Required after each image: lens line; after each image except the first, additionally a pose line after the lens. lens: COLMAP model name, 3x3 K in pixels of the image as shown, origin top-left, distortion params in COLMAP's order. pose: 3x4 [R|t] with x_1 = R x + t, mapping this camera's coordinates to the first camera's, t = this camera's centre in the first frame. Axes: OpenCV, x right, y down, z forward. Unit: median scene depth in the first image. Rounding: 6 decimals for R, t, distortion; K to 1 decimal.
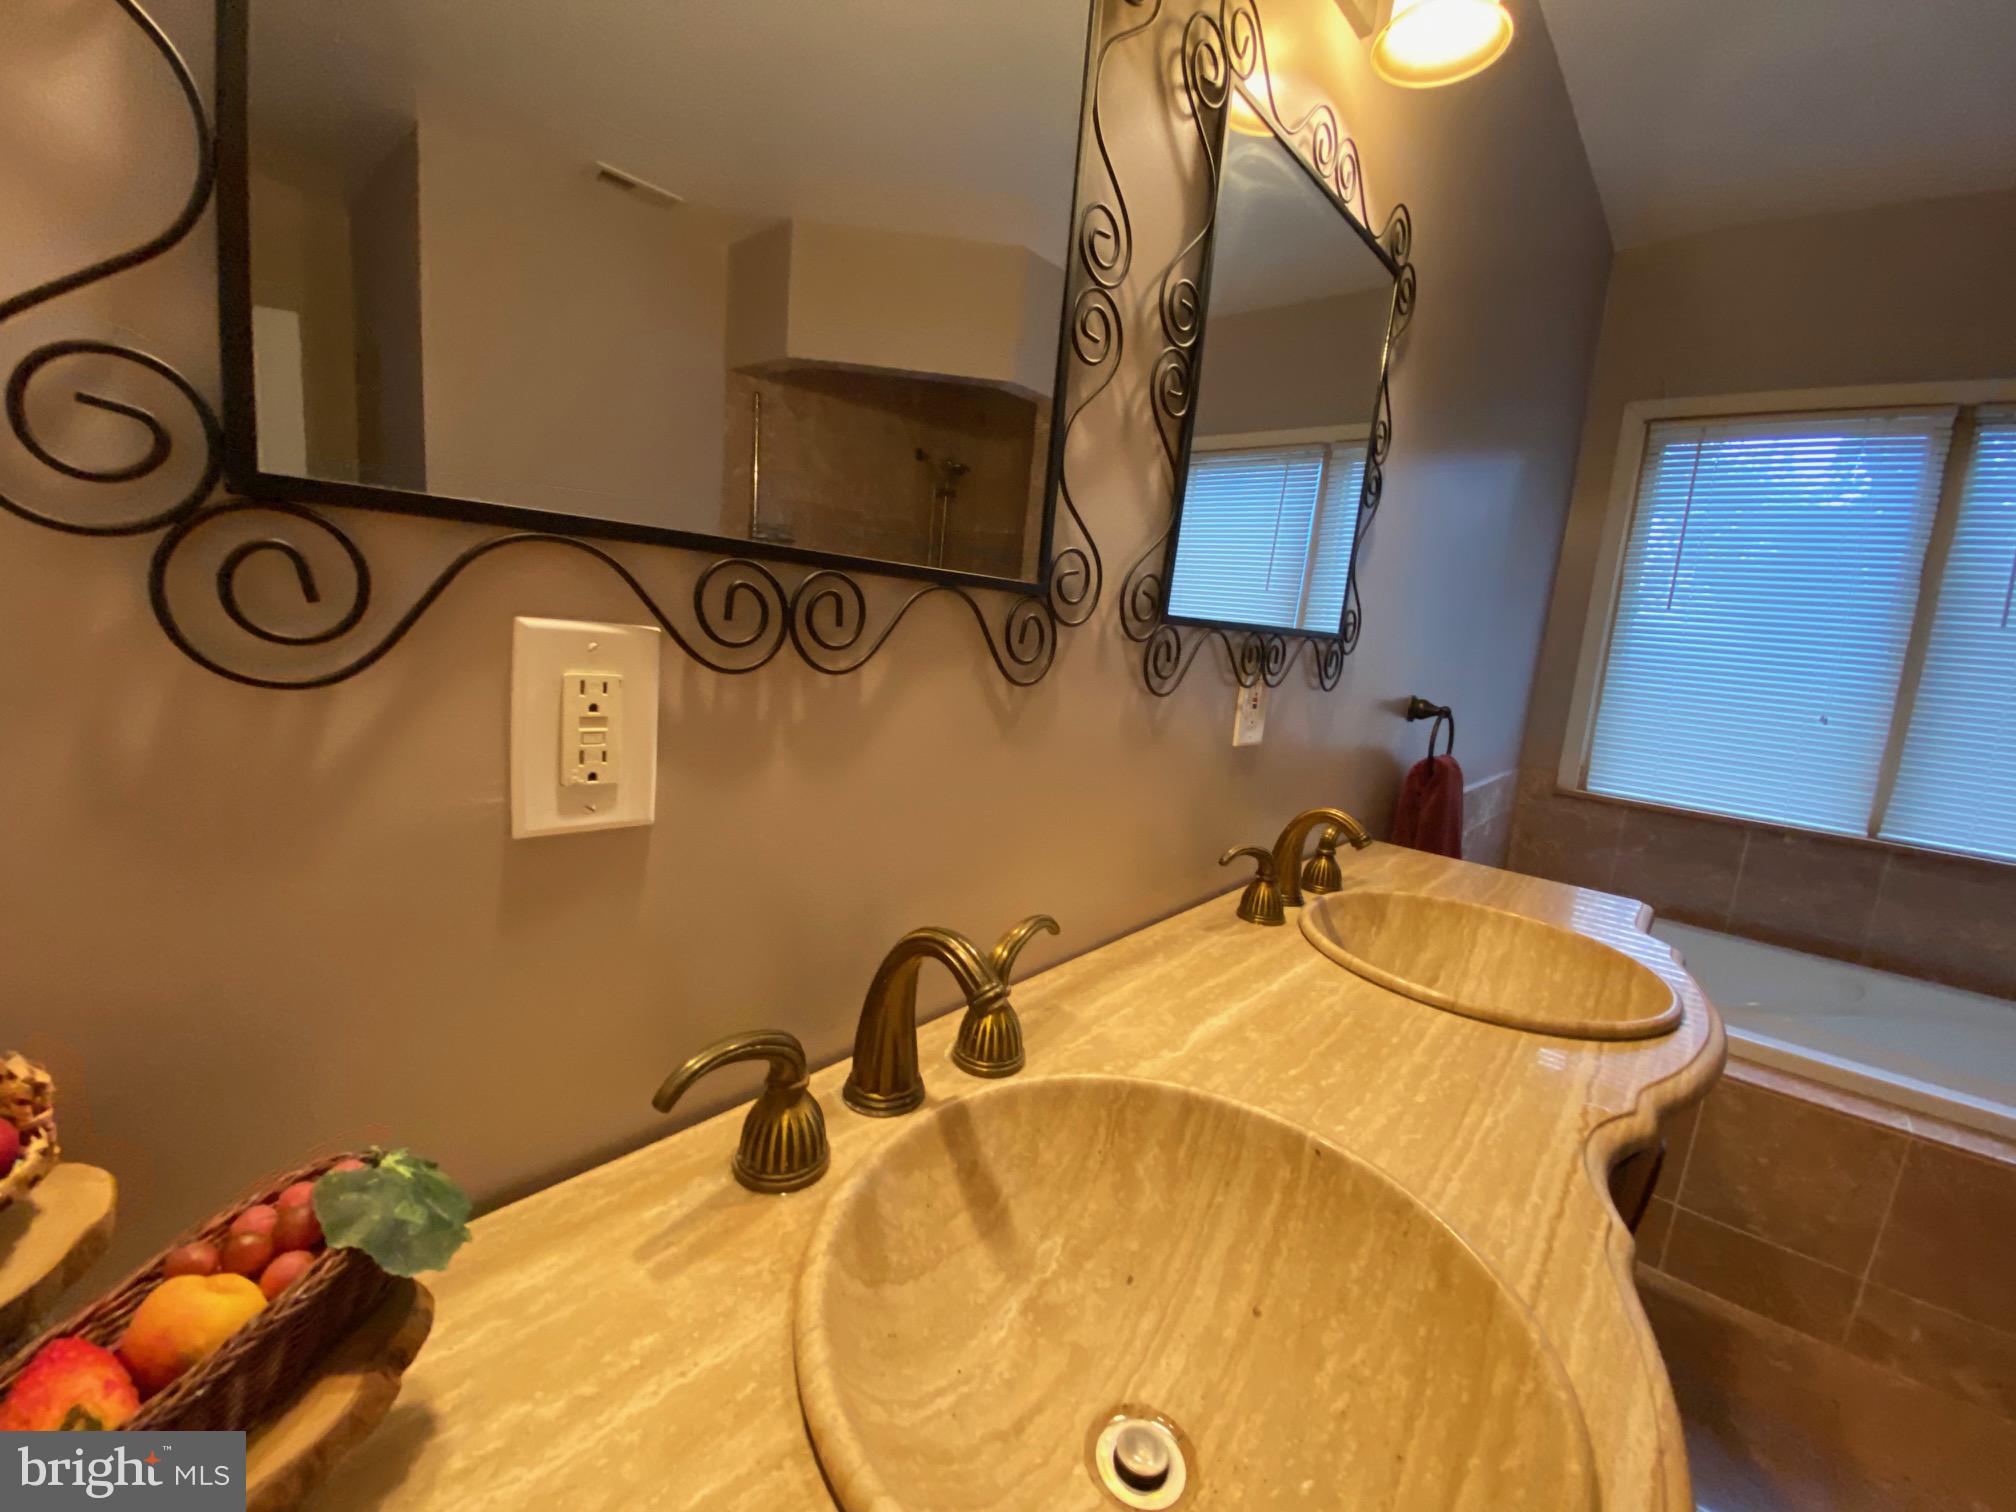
lens RADIAL K [[813.0, 0, 1009.6], [0, 813.0, 755.4], [0, 0, 1]] dist [0.021079, -0.019833]
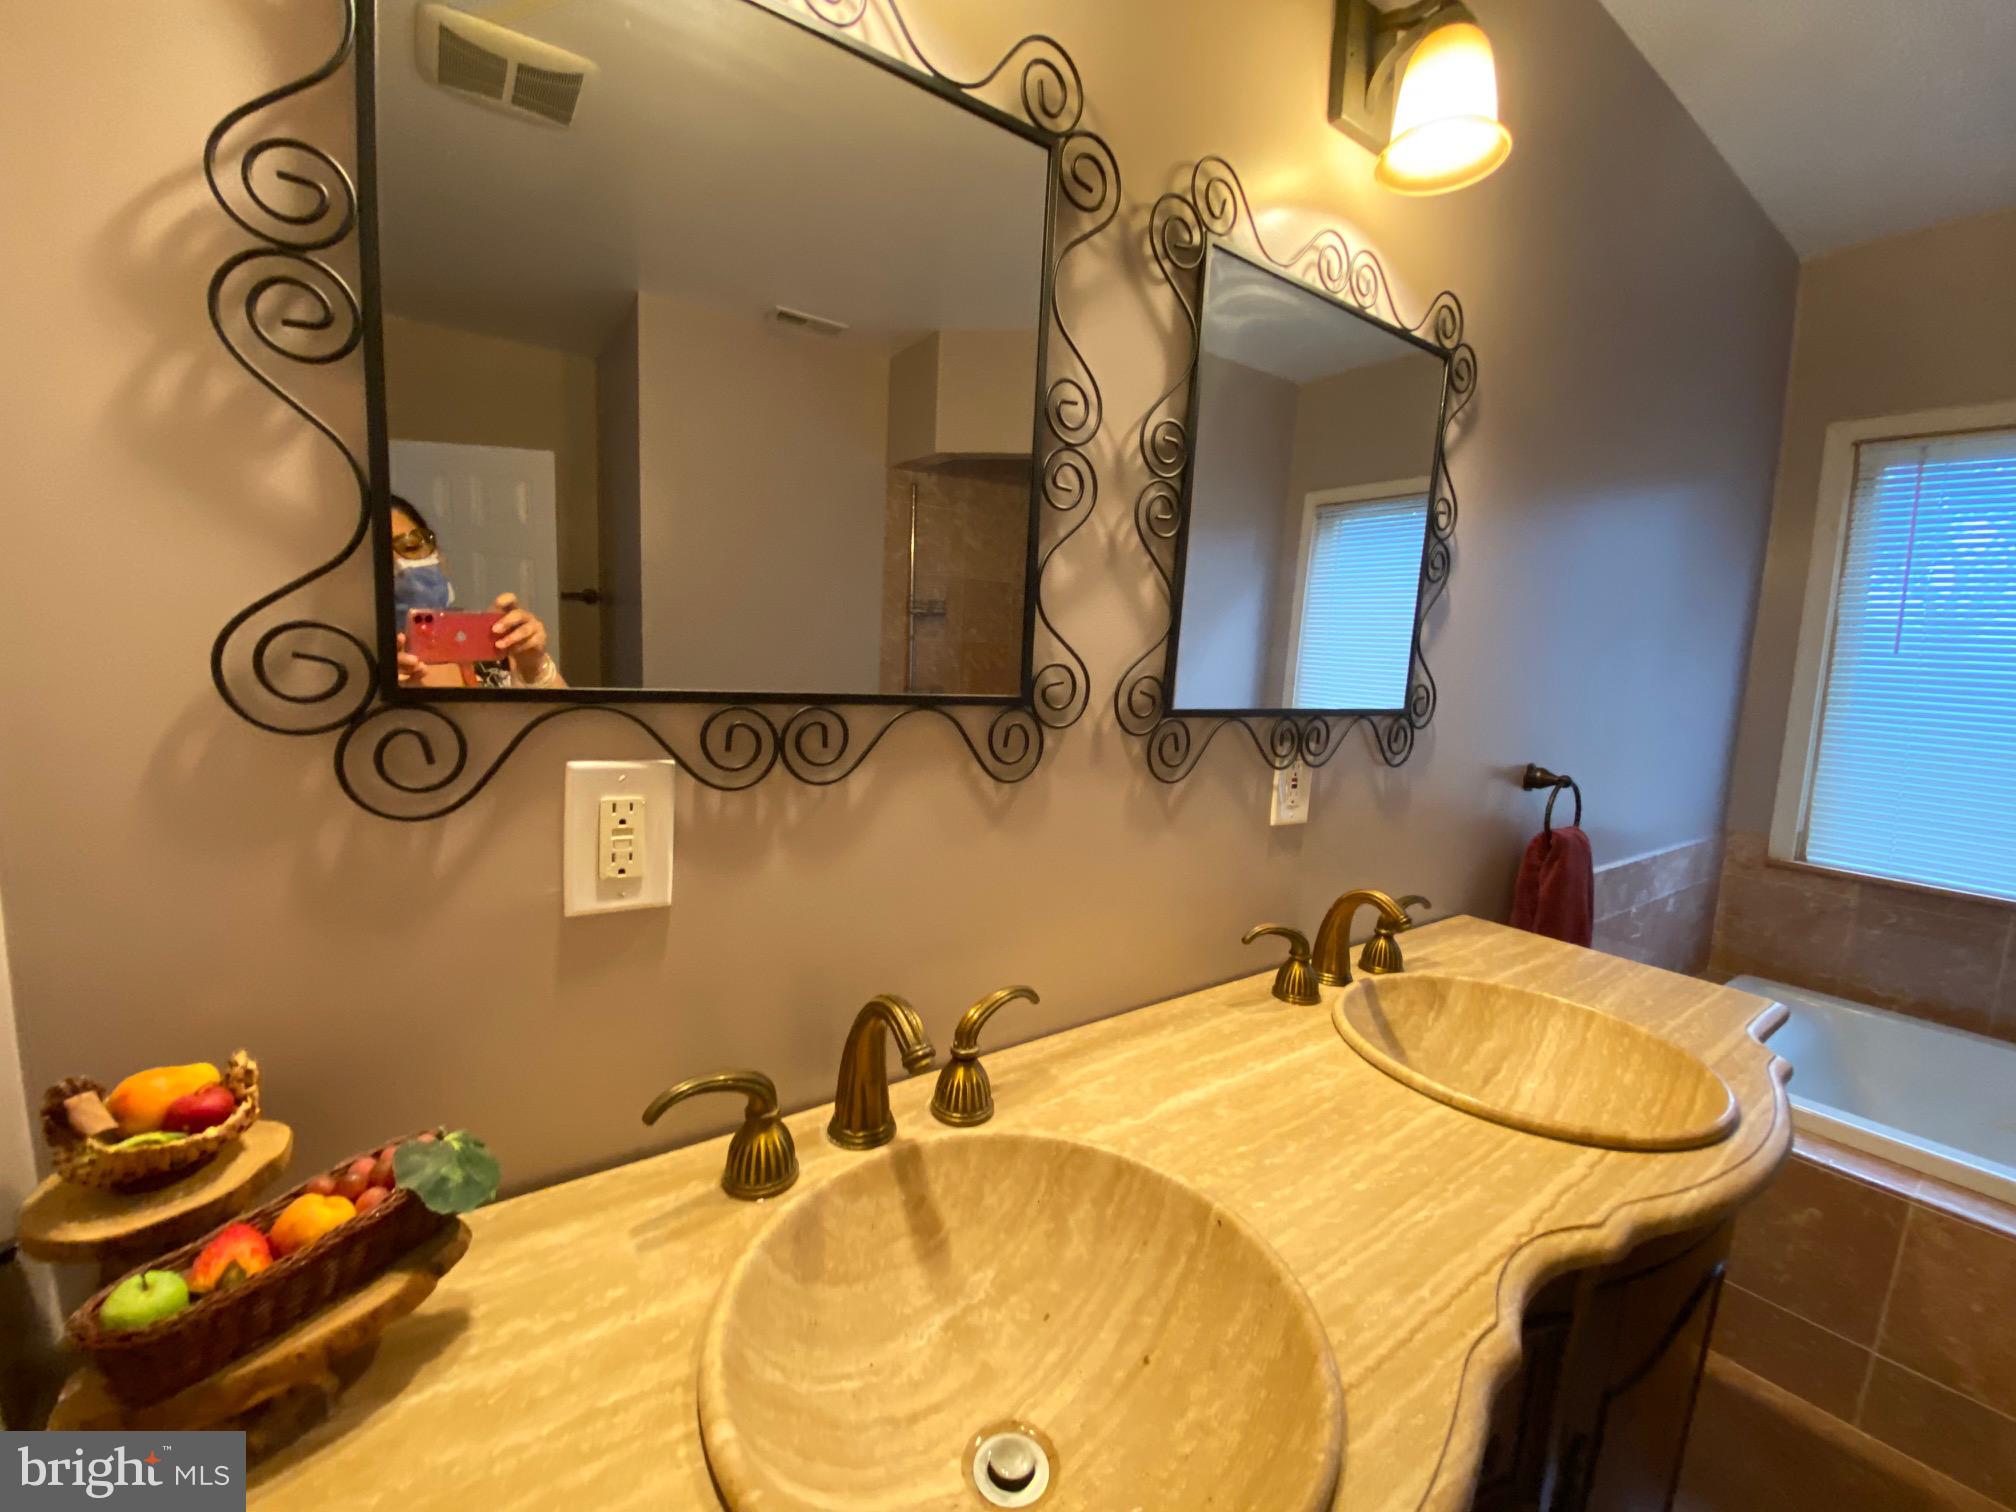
lens RADIAL K [[812.3, 0, 1006.1], [0, 812.3, 759.6], [0, 0, 1]] dist [0.015521, -0.017942]
pose [[0.973873, -0.007436, -0.226971, 0.333557], [-0.004587, 0.998616, -0.052395, -0.072334], [0.227046, 0.052068, 0.972491, -0.152289]]
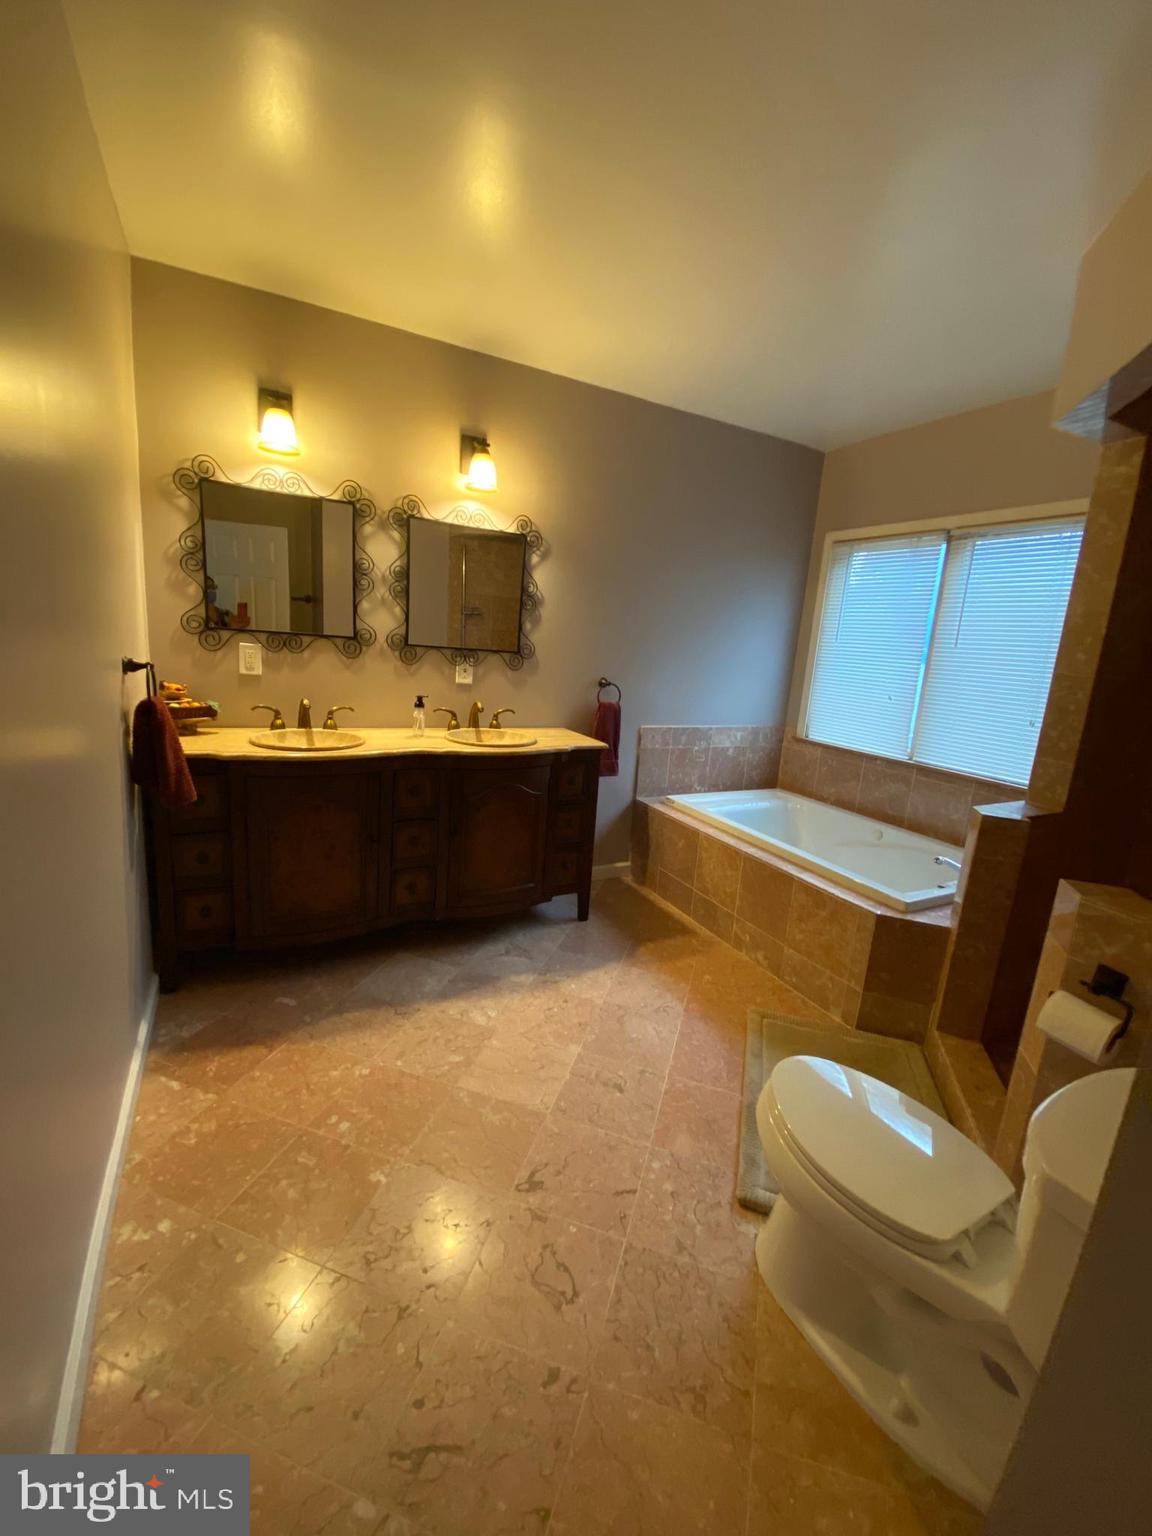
lens RADIAL K [[619.4, 0, 576.2], [0, 619.4, 764.5], [0, 0, 1]] dist [0.021079, -0.019833]
pose [[0.936007, 0.055805, -0.347530, 3.067986], [-0.054960, 0.998413, 0.012297, 0.498587], [0.347665, 0.007590, 0.937588, -2.313533]]
